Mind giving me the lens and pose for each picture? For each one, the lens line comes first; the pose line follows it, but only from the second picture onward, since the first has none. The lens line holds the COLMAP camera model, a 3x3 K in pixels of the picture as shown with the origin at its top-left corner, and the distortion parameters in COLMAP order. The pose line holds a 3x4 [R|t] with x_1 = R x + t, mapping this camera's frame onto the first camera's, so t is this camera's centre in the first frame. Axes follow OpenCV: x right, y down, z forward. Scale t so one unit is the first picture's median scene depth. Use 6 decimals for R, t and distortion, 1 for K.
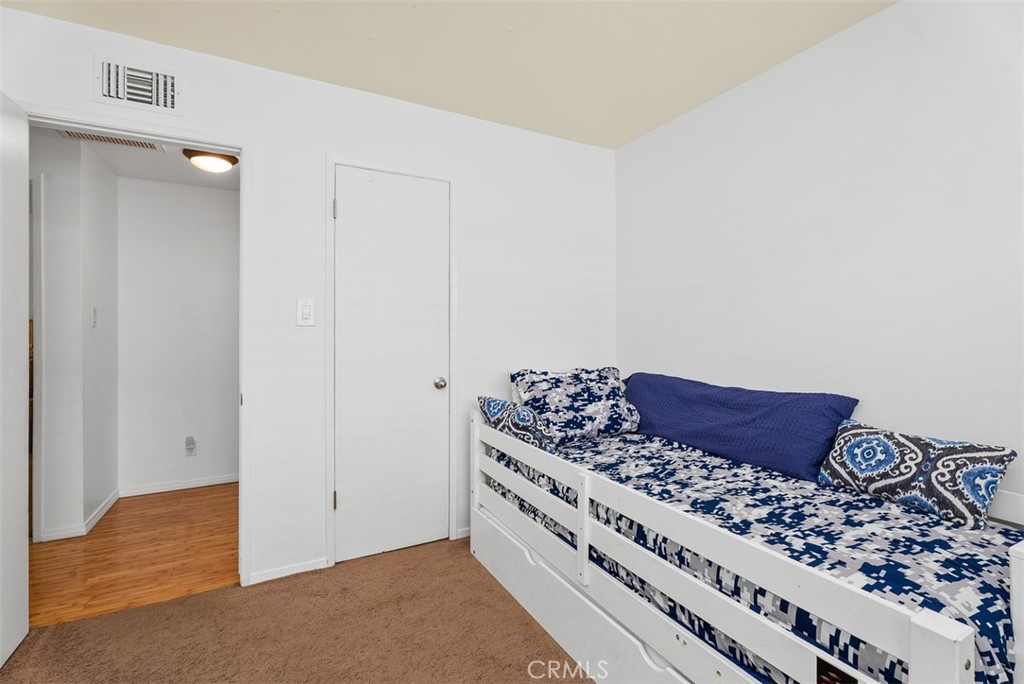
lens RADIAL K [[458.0, 0, 514.9], [0, 458.0, 341.9], [0, 0, 1]] dist [0.001063, 0.000513]
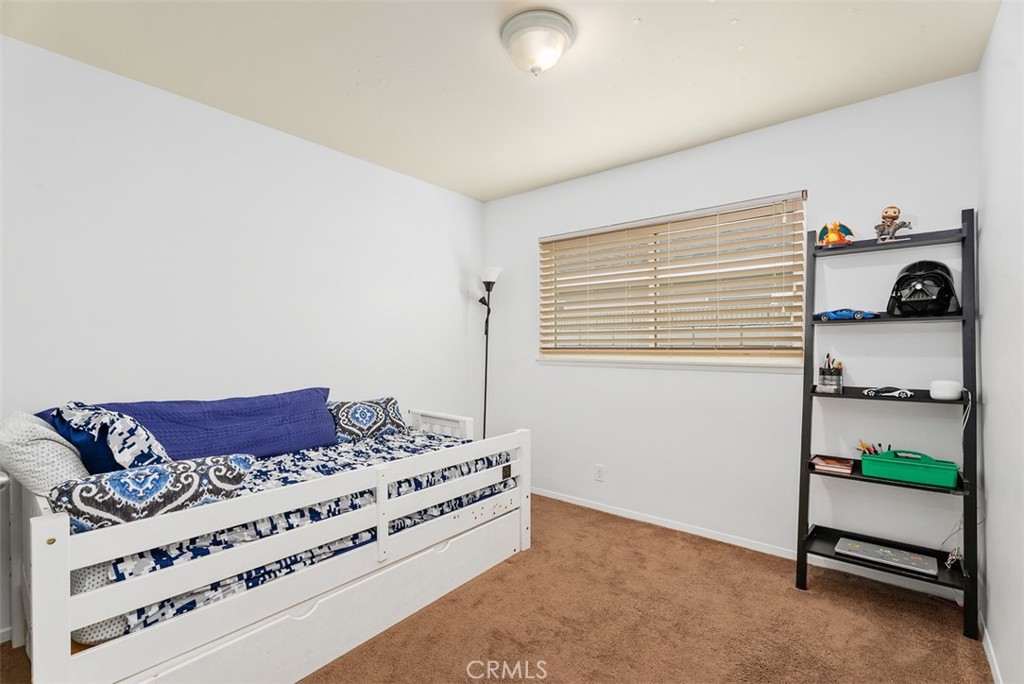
lens RADIAL K [[458.0, 0, 514.9], [0, 458.0, 341.9], [0, 0, 1]] dist [0.001063, 0.000513]
pose [[-0.395476, 0.004274, 0.918466, -1.065061], [0.019318, 0.999807, 0.003665, -0.032366], [-0.918273, 0.019192, -0.395482, 1.134865]]
